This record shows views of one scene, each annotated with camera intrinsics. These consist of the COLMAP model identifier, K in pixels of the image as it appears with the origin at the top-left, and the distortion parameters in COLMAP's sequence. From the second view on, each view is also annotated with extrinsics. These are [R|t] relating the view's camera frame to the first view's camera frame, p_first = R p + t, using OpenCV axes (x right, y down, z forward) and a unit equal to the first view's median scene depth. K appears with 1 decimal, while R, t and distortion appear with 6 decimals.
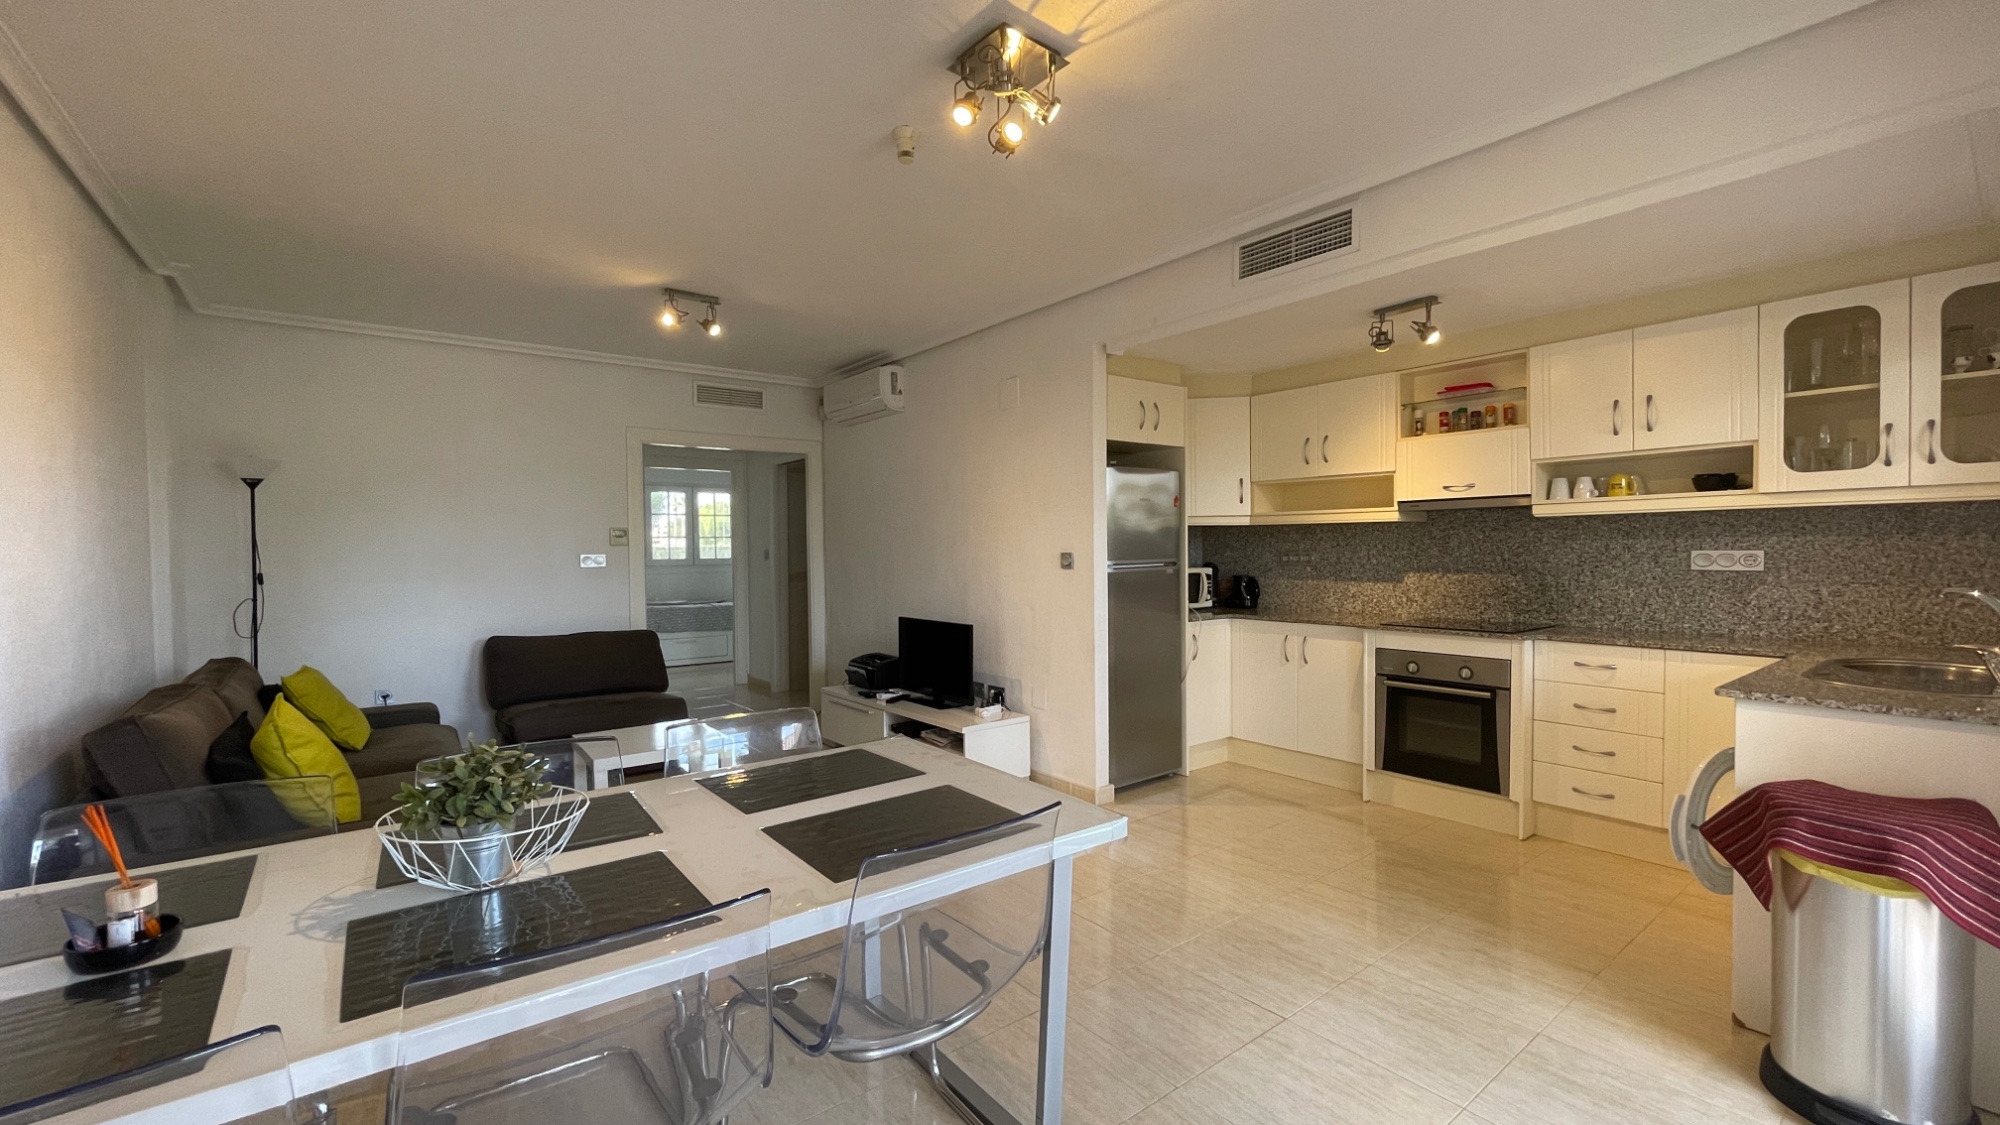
lens RADIAL K [[814.3, 0, 994.2], [0, 814.3, 569.4], [0, 0, 1]] dist [0.002168, 0.000029]
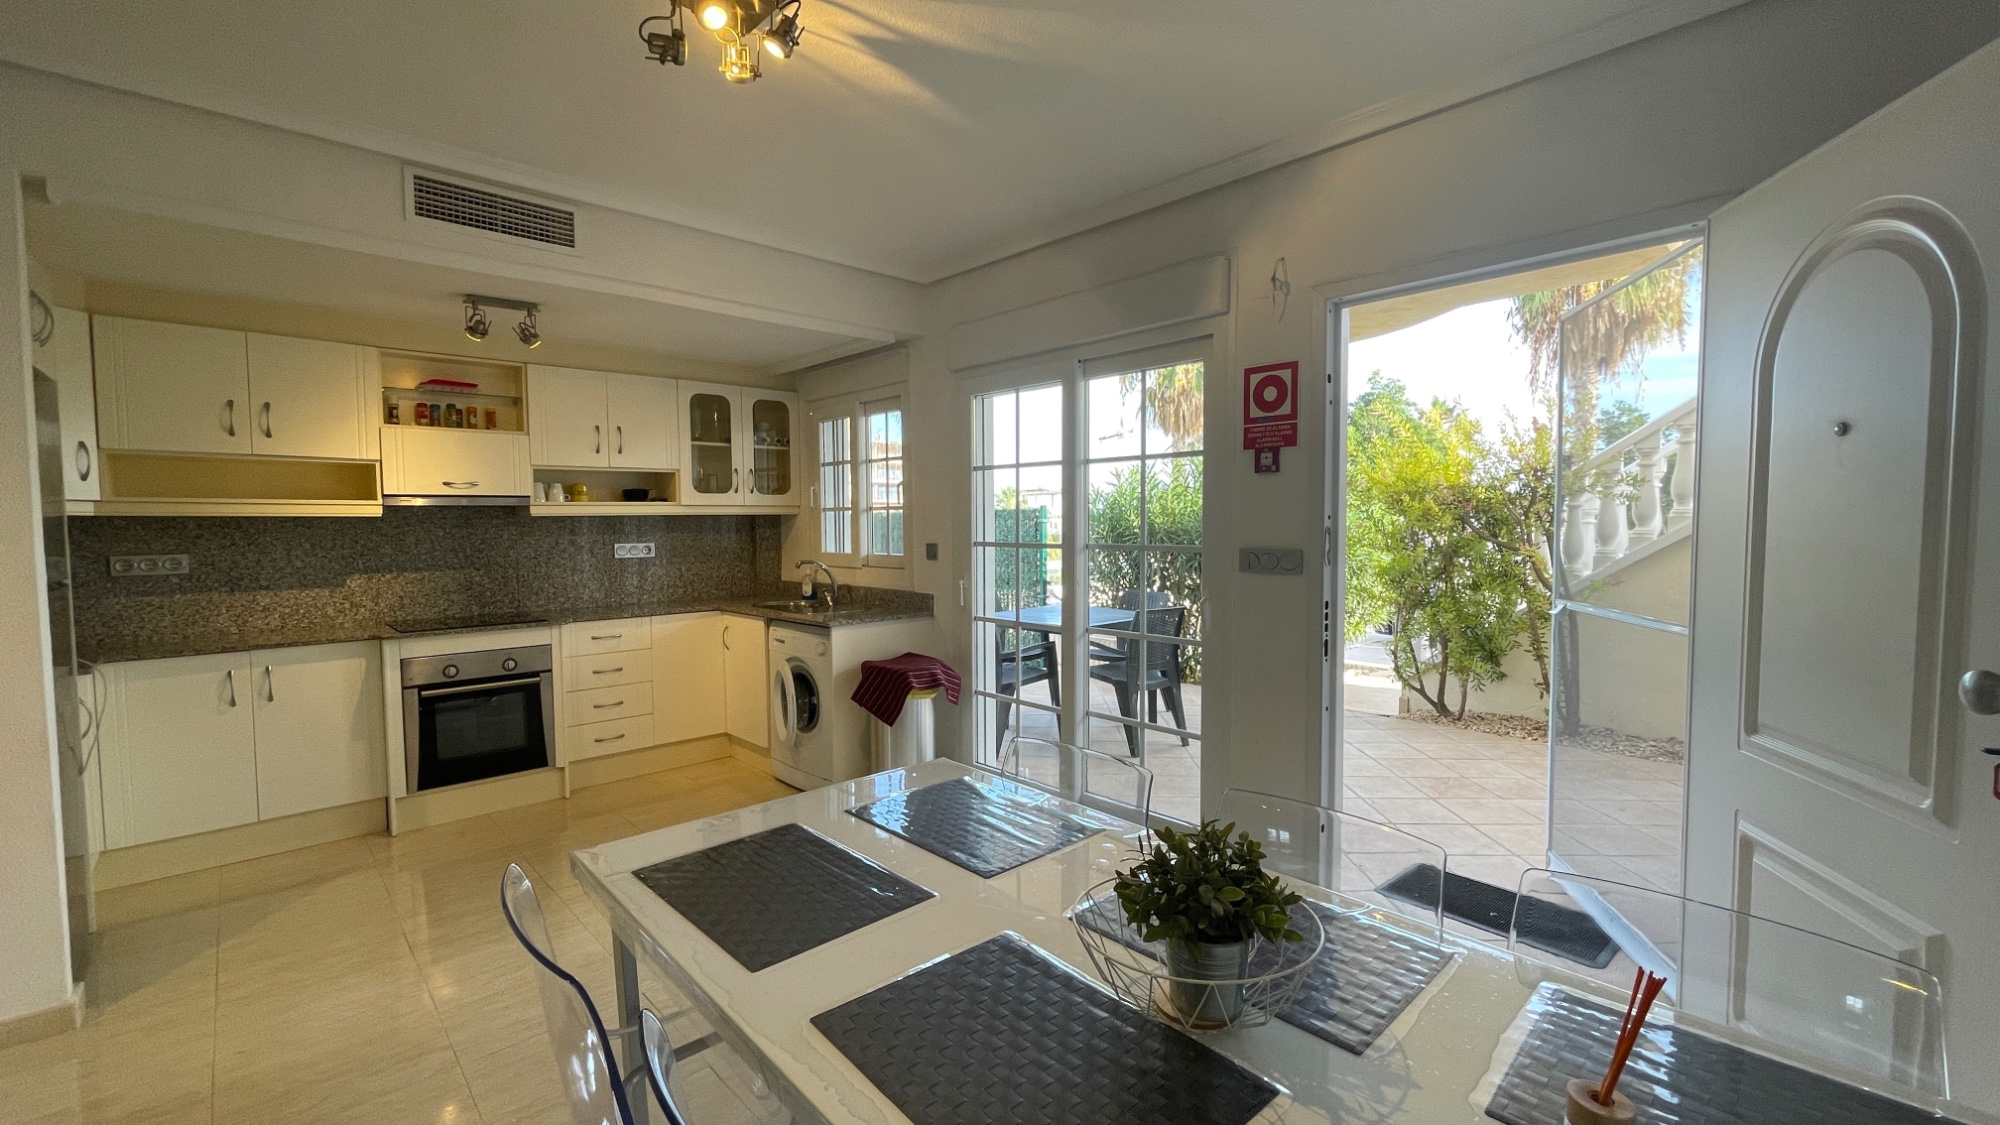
lens RADIAL K [[814.3, 0, 991.1], [0, 814.3, 559.4], [0, 0, 1]] dist [0.002168, 0.000029]
pose [[-0.081385, -0.030335, 0.996221, -0.509744], [0.039864, 0.998638, 0.033665, -0.017686], [-0.995885, 0.042453, -0.080065, 0.463758]]
